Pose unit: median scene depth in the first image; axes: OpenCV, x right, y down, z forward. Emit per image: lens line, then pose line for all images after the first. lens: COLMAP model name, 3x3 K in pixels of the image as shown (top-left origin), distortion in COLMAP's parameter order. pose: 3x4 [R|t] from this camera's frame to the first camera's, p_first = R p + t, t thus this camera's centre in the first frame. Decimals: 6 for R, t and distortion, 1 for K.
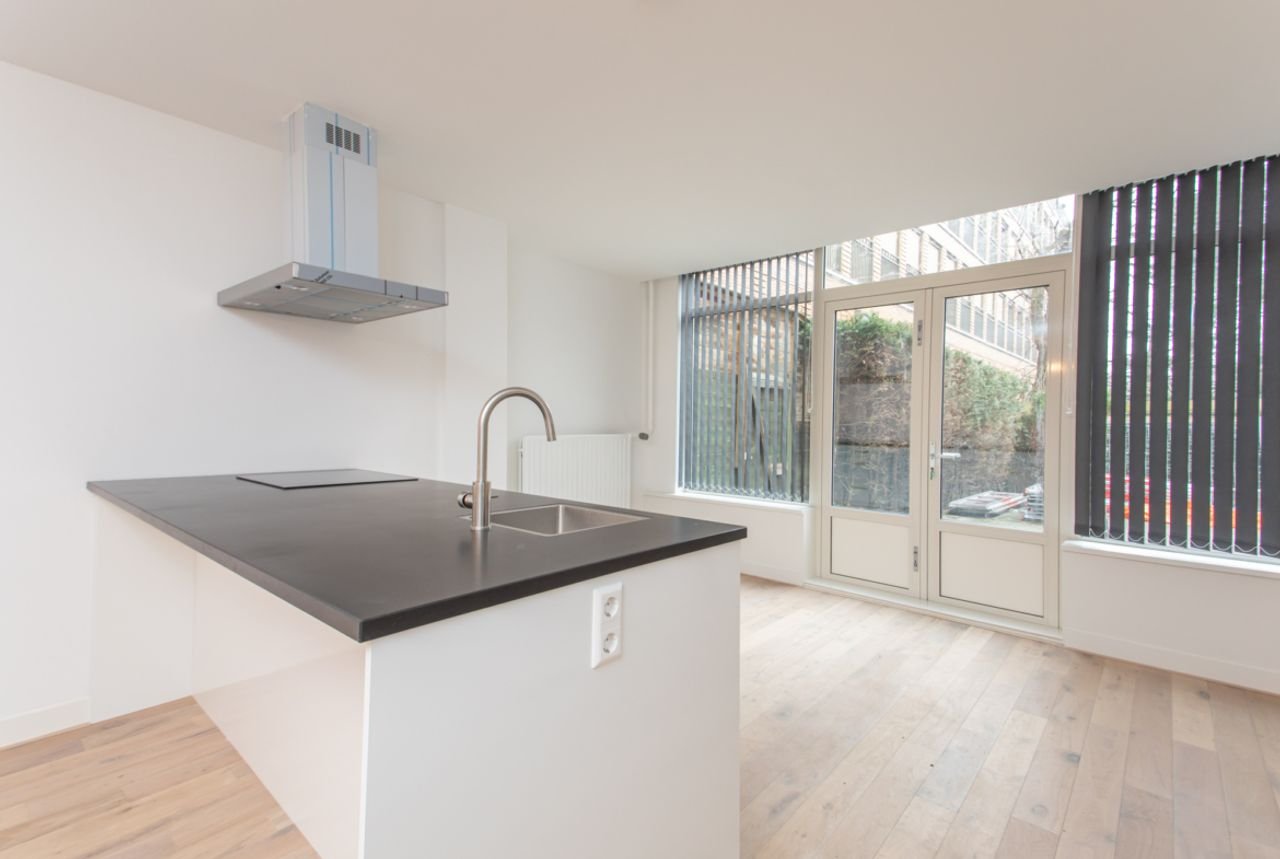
lens RADIAL K [[584.1, 0, 640.5], [0, 584.1, 425.4], [0, 0, 1]] dist [0.088069, -0.027556]
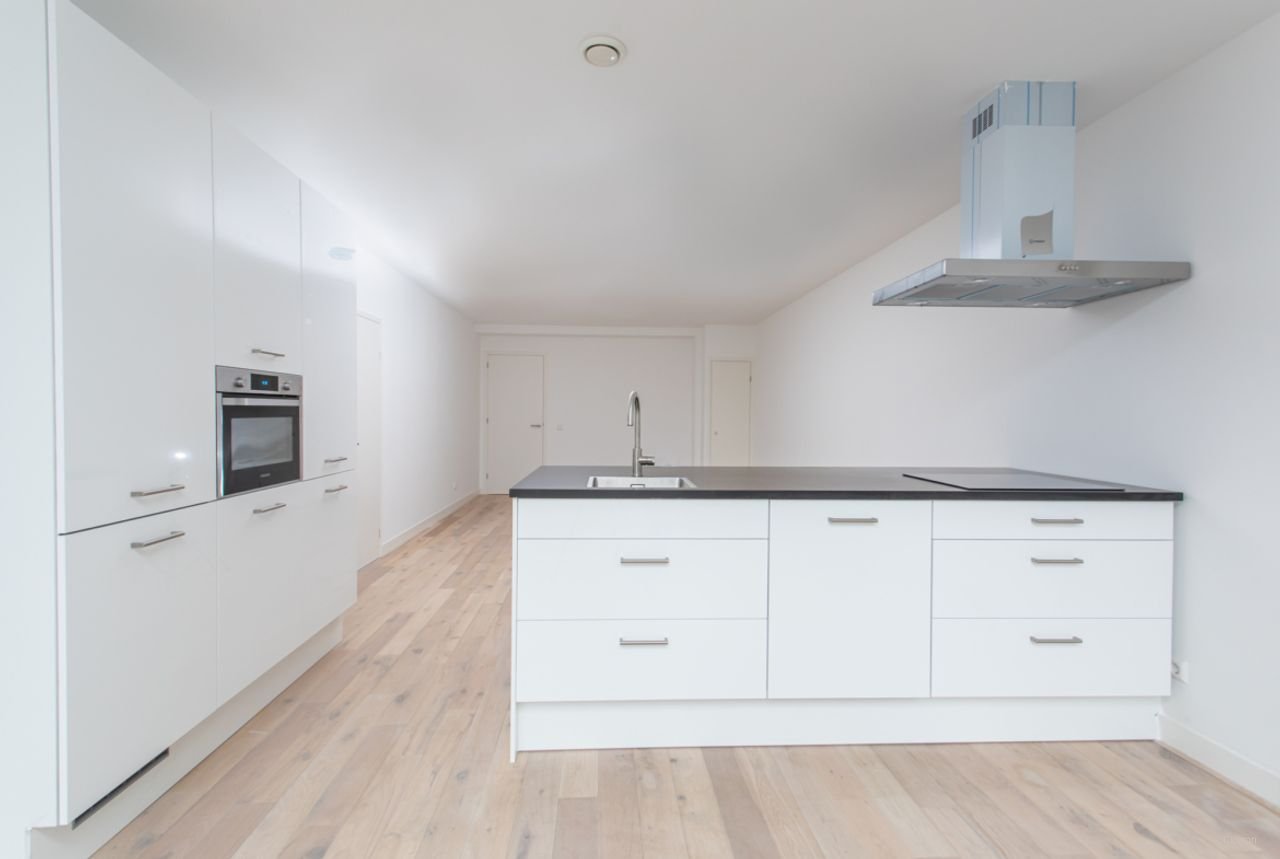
lens RADIAL K [[619.1, 0, 637.2], [0, 619.1, 422.7], [0, 0, 1]] dist [0.019200, -0.000583]
pose [[-0.716140, -0.012357, -0.697847, 0.444773], [-0.024901, 0.999659, 0.007853, 0.002527], [0.697512, 0.023000, -0.716204, 1.027881]]
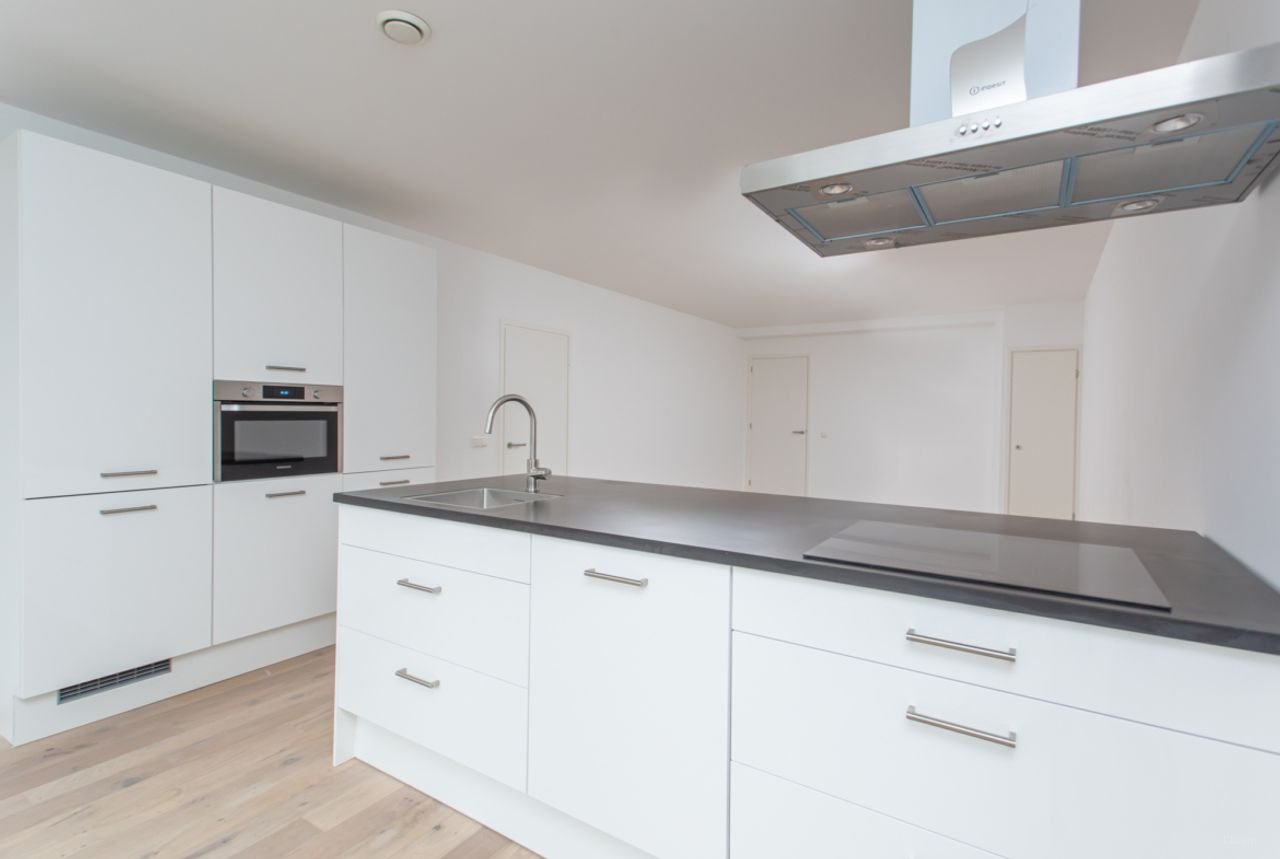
lens RADIAL K [[611.0, 0, 638.5], [0, 611.0, 421.8], [0, 0, 1]] dist [0.024846, 0.000026]
pose [[-0.989033, -0.028815, -0.144854, -0.137681], [-0.031561, 0.999362, 0.016697, -0.016379], [0.144281, 0.021085, -0.989312, 1.162553]]
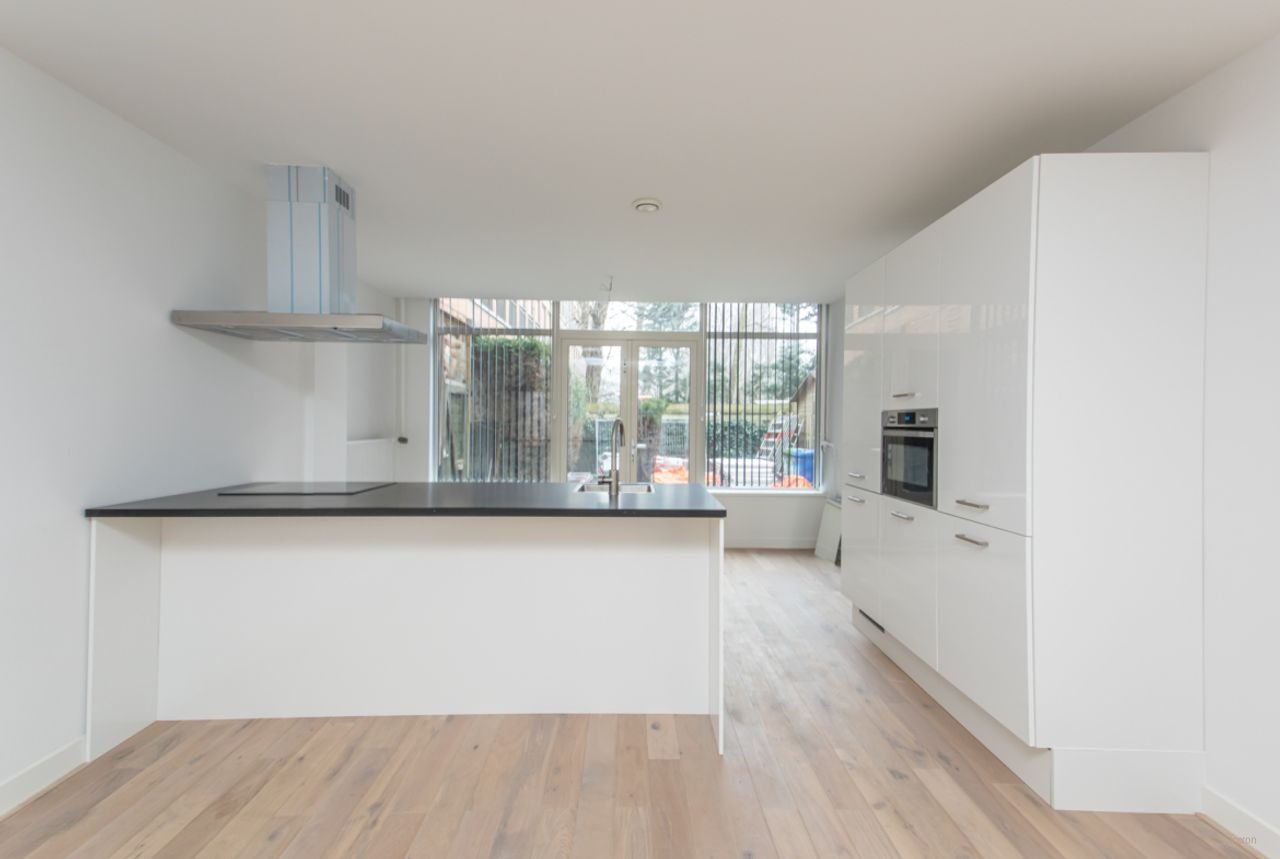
lens RADIAL K [[595.9, 0, 639.7], [0, 595.9, 423.7], [0, 0, 1]] dist [0.090150, -0.020065]
pose [[0.740985, -0.013160, 0.671392, -0.671197], [0.007585, 0.999908, 0.011229, -0.033299], [-0.671478, -0.003228, 0.741017, -0.216317]]
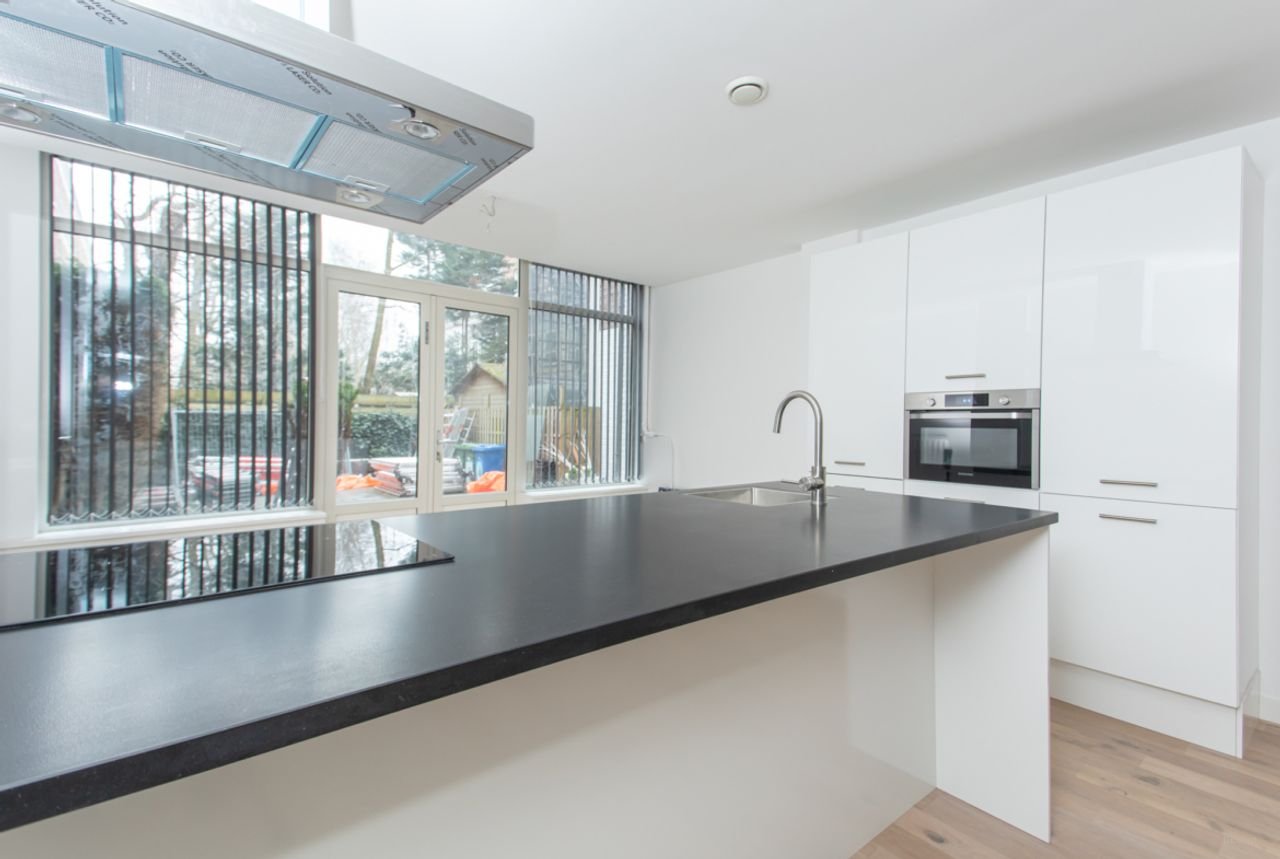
lens RADIAL K [[584.1, 0, 640.5], [0, 584.1, 425.4], [0, 0, 1]] dist [0.088069, -0.027556]
pose [[0.153649, -0.023016, 0.987857, -0.700668], [-0.003528, 0.999710, 0.023841, -0.009539], [-0.988119, -0.007148, 0.153523, 0.532490]]
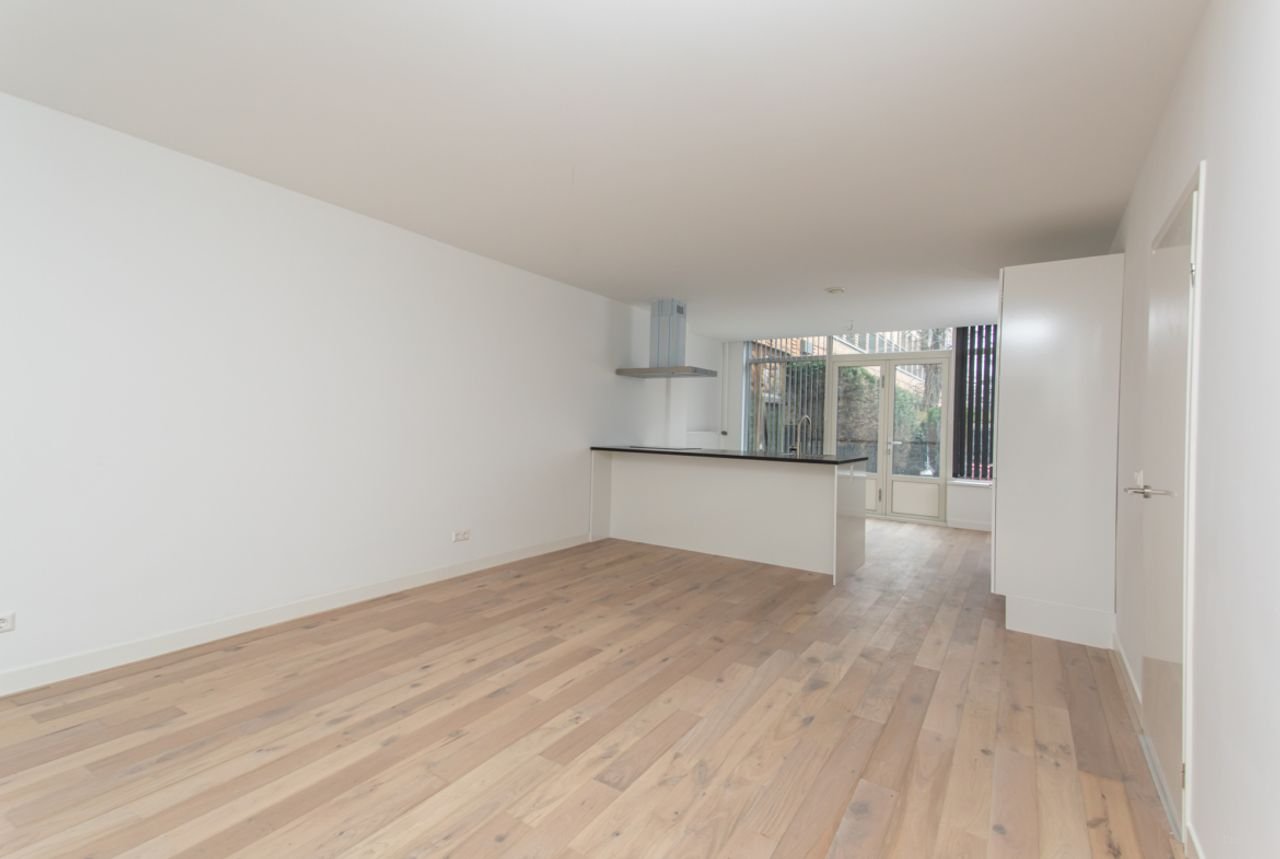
lens RADIAL K [[584.1, 0, 640.5], [0, 584.1, 425.4], [0, 0, 1]] dist [0.088069, -0.027556]
pose [[0.989553, 0.011240, 0.143731, -0.764733], [-0.010956, 0.999936, -0.002769, 0.005999], [-0.143753, 0.001165, 0.989613, -1.044792]]
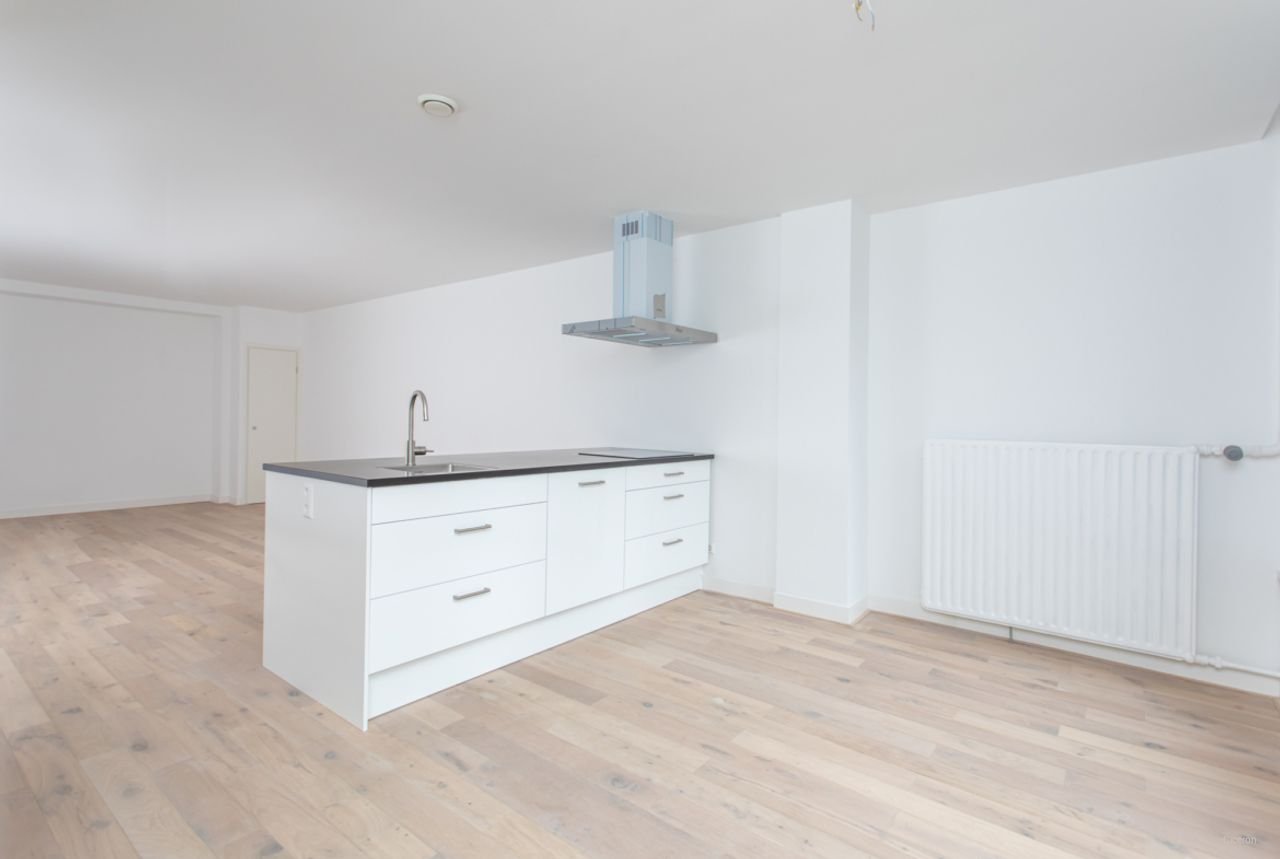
lens RADIAL K [[615.7, 0, 651.3], [0, 615.7, 419.6], [0, 0, 1]] dist [0.017967, -0.000748]
pose [[0.054687, -0.006120, -0.998485, 0.807639], [-0.023428, 0.999698, -0.007411, 0.010053], [0.998229, 0.023798, 0.054527, 0.753645]]
